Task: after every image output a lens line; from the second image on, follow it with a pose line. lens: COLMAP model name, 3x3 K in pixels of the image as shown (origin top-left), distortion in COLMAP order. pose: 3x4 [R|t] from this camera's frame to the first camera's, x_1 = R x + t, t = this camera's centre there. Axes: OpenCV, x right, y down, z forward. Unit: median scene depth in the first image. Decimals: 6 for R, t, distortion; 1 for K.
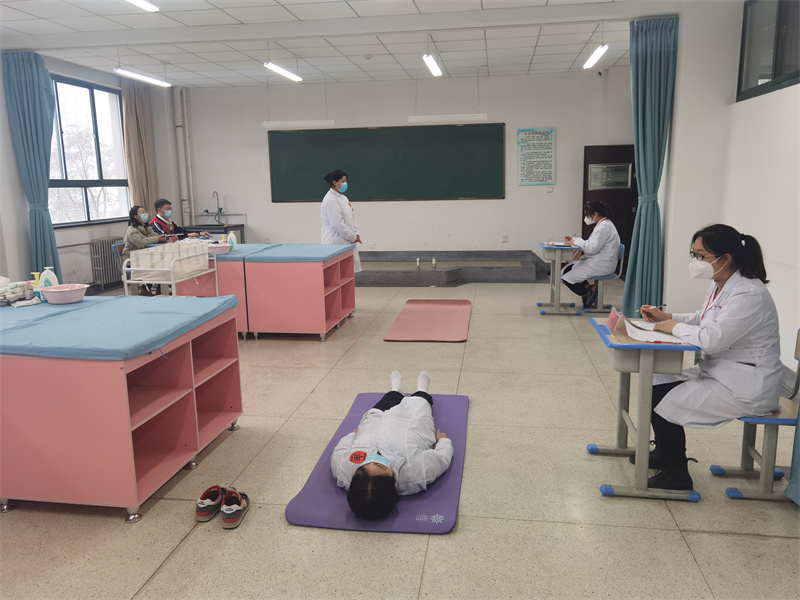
lens RADIAL K [[633.3, 0, 400.0], [0, 633.3, 300.0], [0, 0, 1]] dist [0.028470, 0.001591]
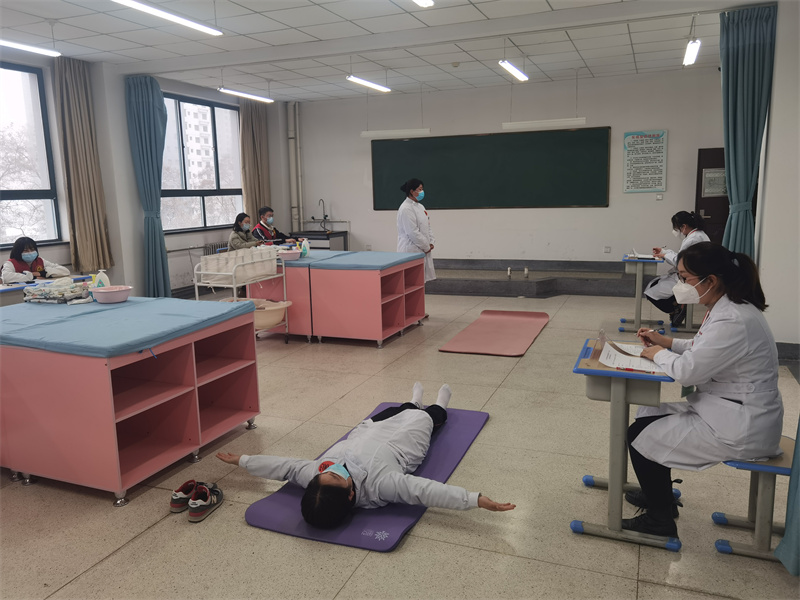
lens RADIAL K [[634.6, 0, 400.0], [0, 634.6, 300.0], [0, 0, 1]] dist [0.021975, -0.000871]
pose [[0.973824, 0.034820, -0.224619, 0.136620], [-0.036851, 0.999309, -0.004851, -0.008115], [0.224295, 0.013001, 0.974435, 0.018347]]
